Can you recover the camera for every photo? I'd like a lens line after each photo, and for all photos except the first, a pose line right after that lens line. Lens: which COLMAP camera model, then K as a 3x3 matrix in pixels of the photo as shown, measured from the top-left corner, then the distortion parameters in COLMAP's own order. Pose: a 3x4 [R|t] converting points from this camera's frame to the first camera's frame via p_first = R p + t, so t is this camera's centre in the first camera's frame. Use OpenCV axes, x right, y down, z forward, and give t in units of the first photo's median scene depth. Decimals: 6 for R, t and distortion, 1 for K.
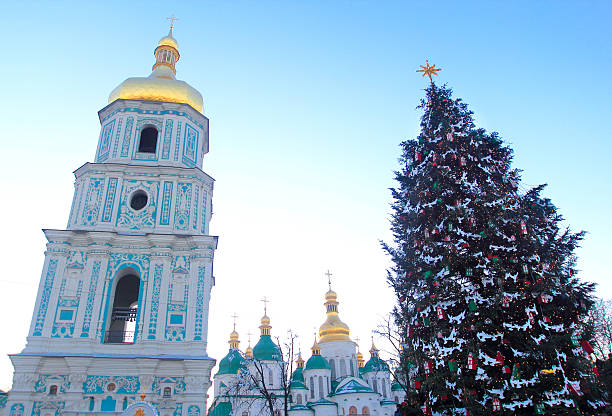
lens RADIAL K [[469.1, 0, 266.9], [0, 469.1, 207.4], [0, 0, 1]] dist [-0.036003, 0.003212]
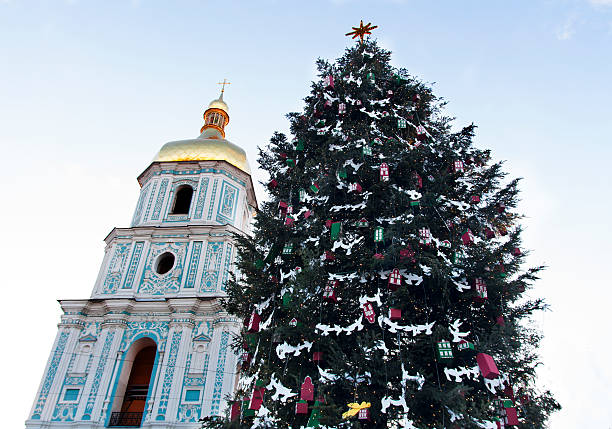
lens RADIAL K [[484.7, 0, 306.0], [0, 484.7, 214.5], [0, 0, 1]] dist [0.002669, -0.009444]
pose [[0.983582, -0.089604, -0.156643, 0.167772], [0.065416, 0.986017, -0.153268, 0.057929], [0.168186, 0.140504, 0.975690, 0.113471]]
